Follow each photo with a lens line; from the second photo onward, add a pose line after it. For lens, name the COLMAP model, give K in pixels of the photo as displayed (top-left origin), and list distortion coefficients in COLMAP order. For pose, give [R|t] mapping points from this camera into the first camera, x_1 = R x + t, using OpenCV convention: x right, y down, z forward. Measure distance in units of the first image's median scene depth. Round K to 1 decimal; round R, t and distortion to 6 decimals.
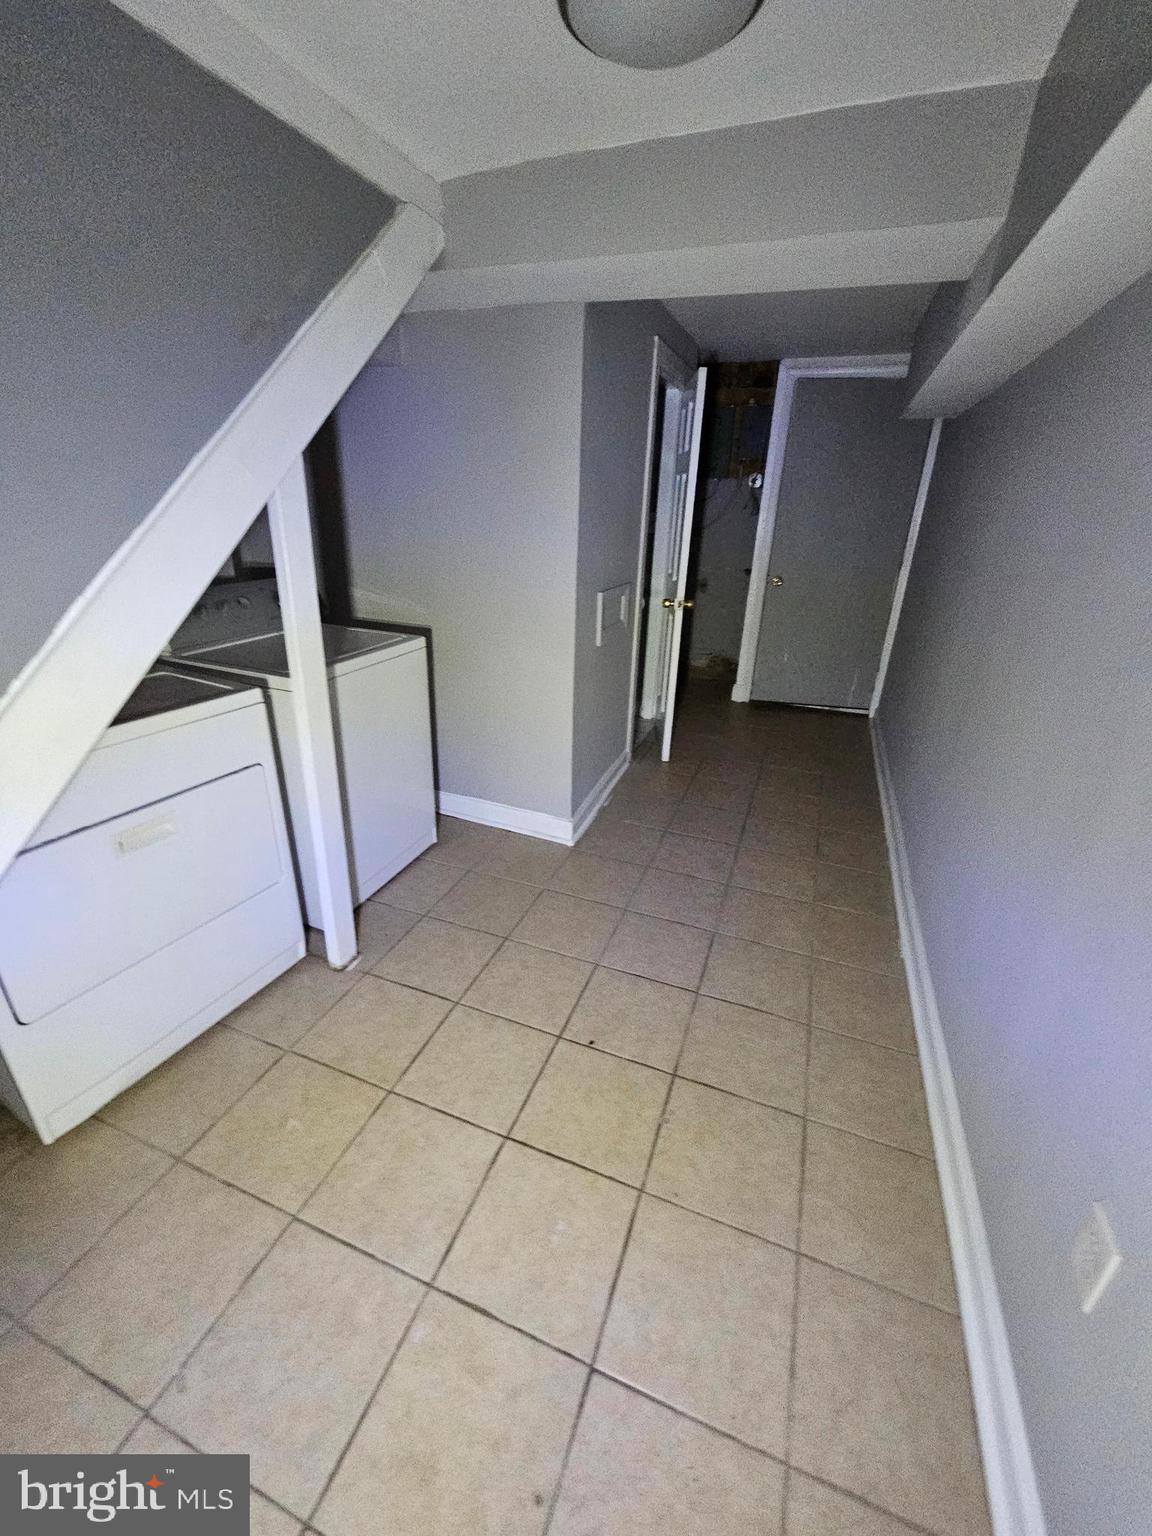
lens RADIAL K [[627.2, 0, 575.5], [0, 627.2, 765.0], [0, 0, 1]] dist [-0.000981, -0.000775]
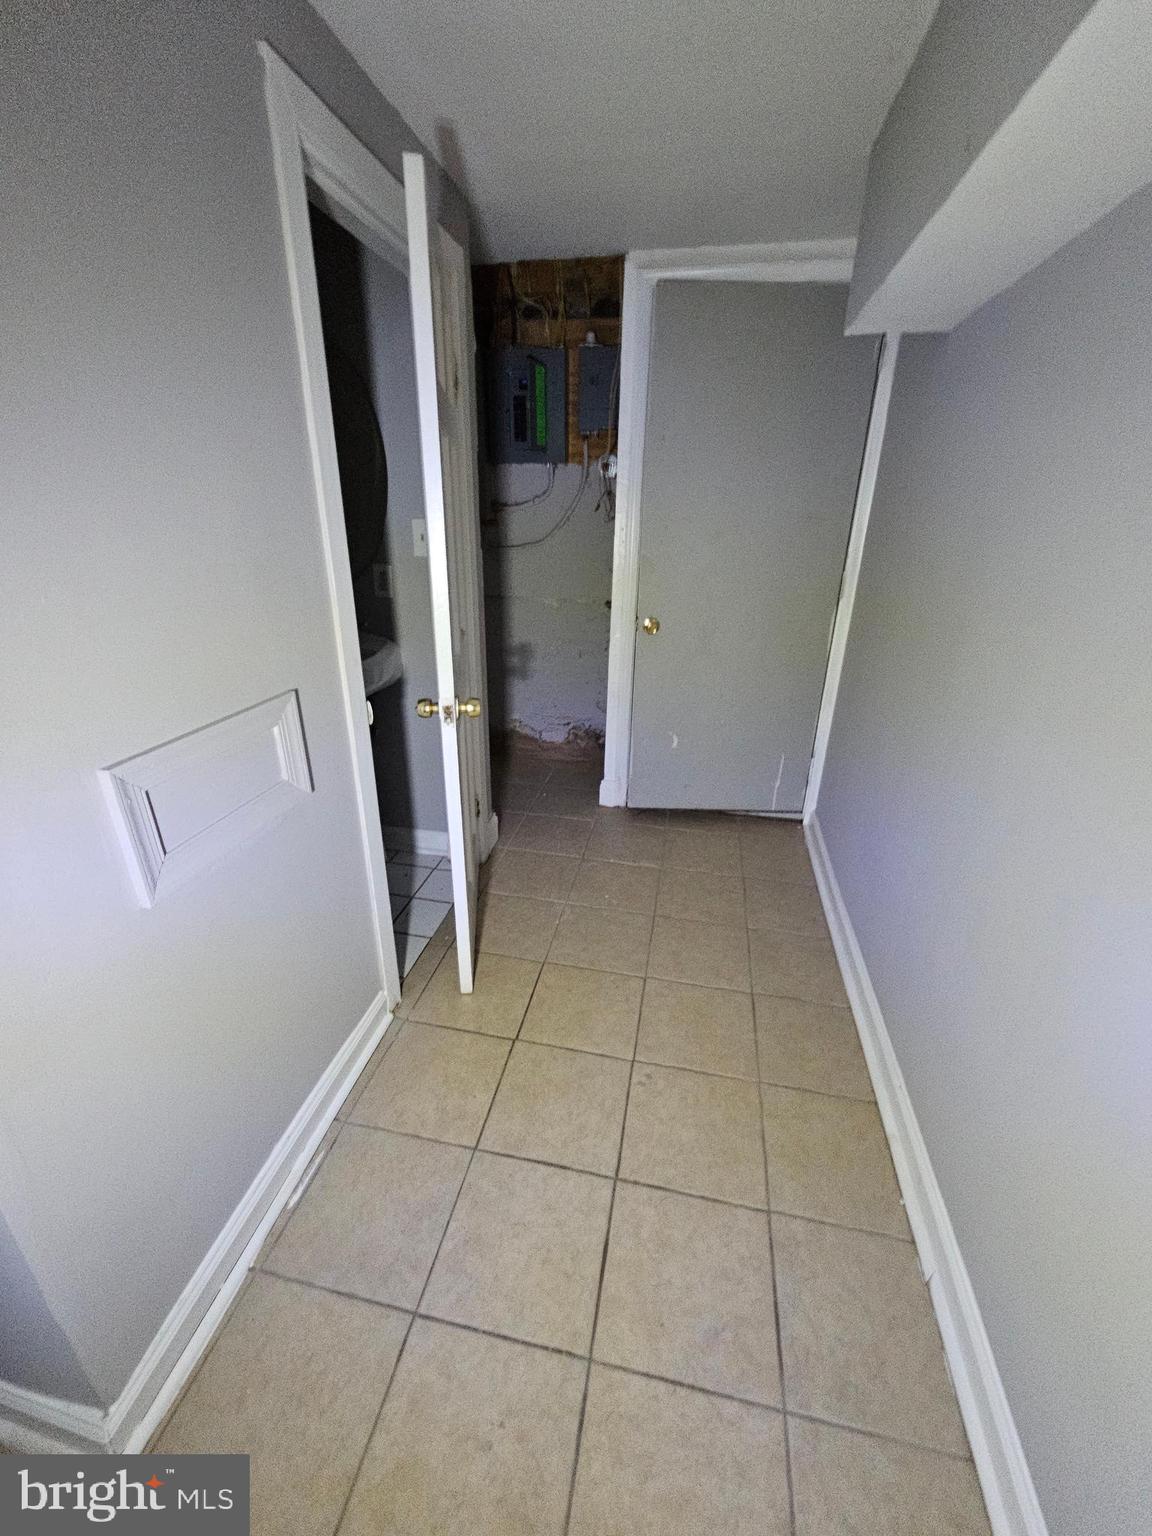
lens RADIAL K [[627.2, 0, 569.2], [0, 627.2, 766.3], [0, 0, 1]] dist [-0.000981, -0.000775]
pose [[0.987217, -0.075368, 0.140434, 0.142751], [0.076359, 0.997079, -0.001677, -0.158266], [-0.139897, 0.012379, 0.990089, 0.396269]]
